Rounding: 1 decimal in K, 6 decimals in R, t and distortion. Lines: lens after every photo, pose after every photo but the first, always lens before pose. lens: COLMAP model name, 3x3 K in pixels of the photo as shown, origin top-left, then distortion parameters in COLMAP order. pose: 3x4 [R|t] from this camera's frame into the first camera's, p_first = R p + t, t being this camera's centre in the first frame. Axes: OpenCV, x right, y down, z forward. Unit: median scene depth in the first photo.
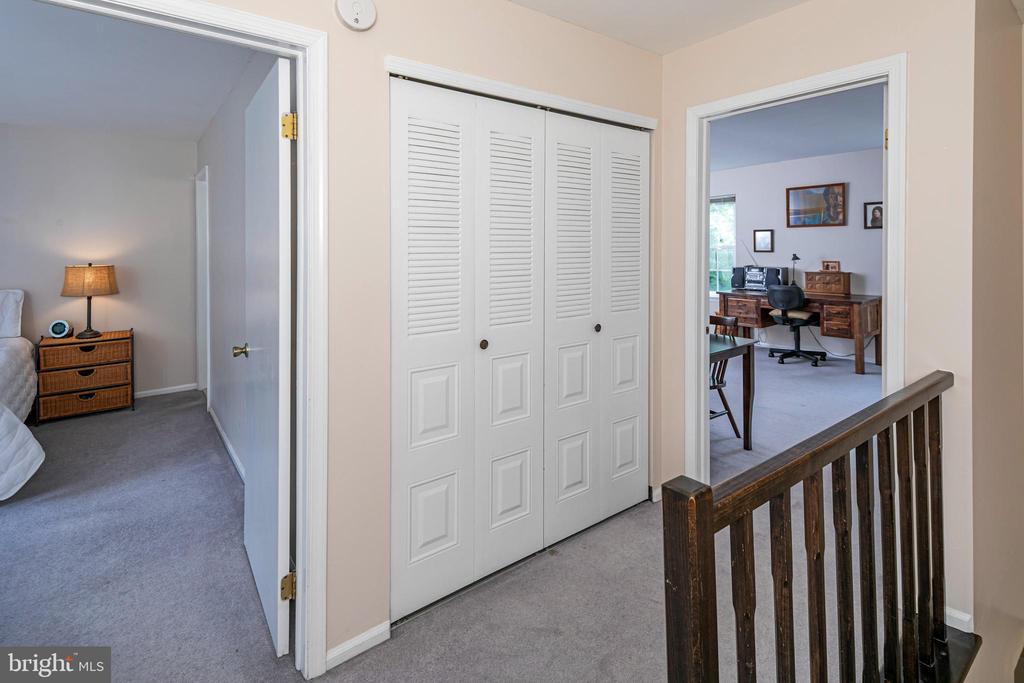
lens RADIAL K [[496.0, 0, 504.1], [0, 496.0, 251.5], [0, 0, 1]] dist [0.004543, 0.000136]
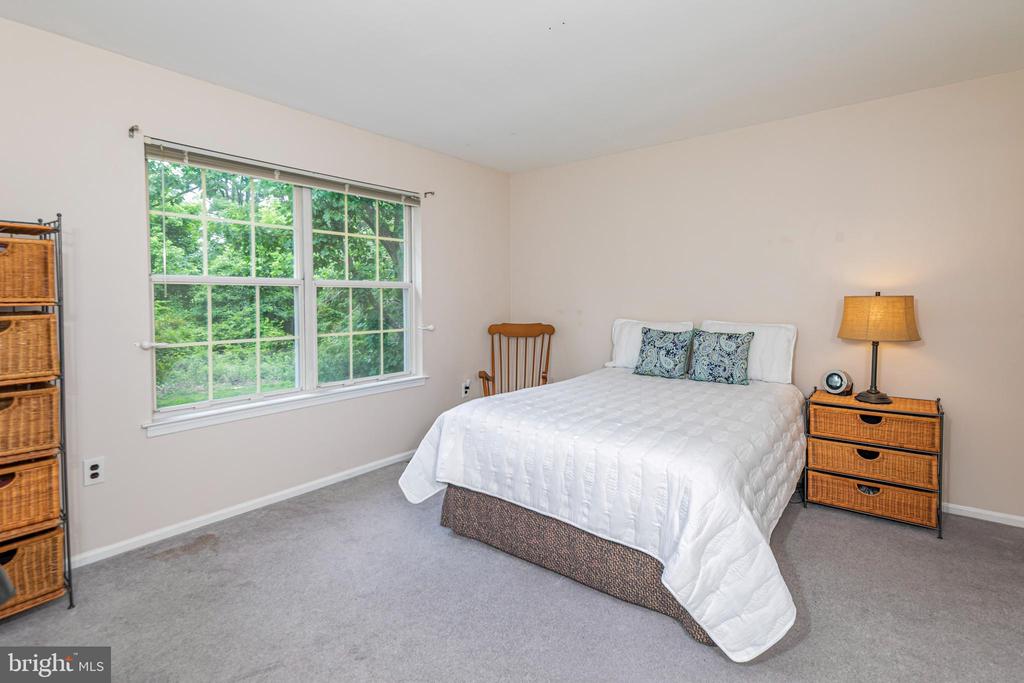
lens RADIAL K [[492.7, 0, 509.8], [0, 492.7, 310.0], [0, 0, 1]] dist [0.001982, -0.000247]
pose [[0.235143, 0.030148, -0.971493, -0.299784], [-0.005085, 0.999543, 0.029788, 0.030270], [0.971948, -0.002065, 0.235188, 0.359025]]
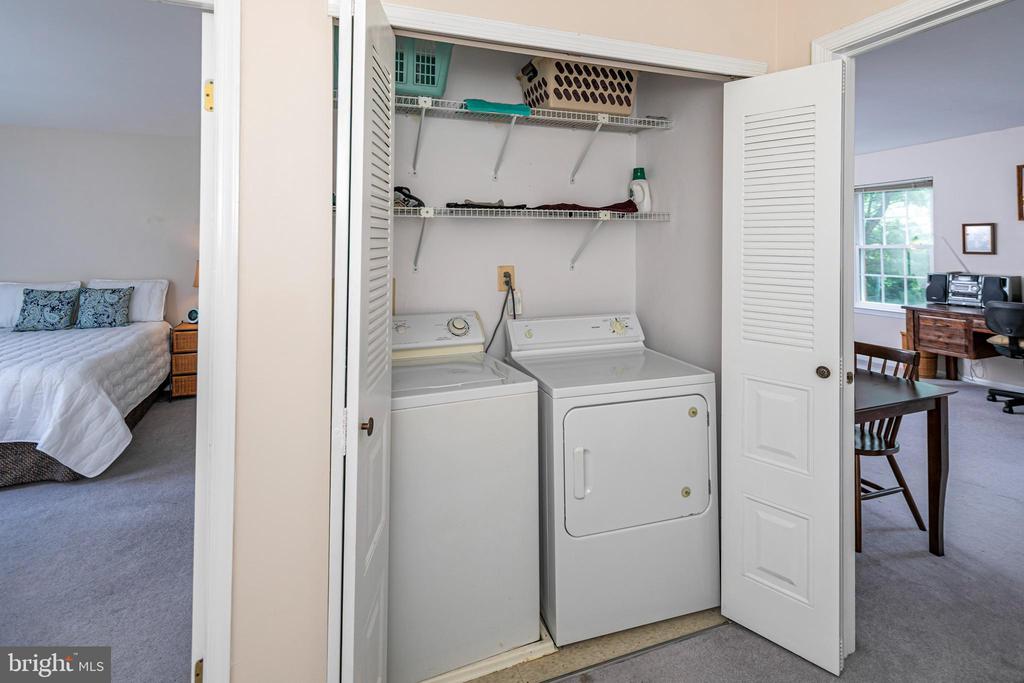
lens RADIAL K [[490.5, 0, 503.8], [0, 490.5, 241.8], [0, 0, 1]] dist [0.000530, -0.000127]
pose [[0.955170, 0.004949, -0.296015, 0.097180], [-0.008440, 0.999909, -0.010516, -0.004716], [0.295936, 0.012542, 0.955125, 0.147816]]
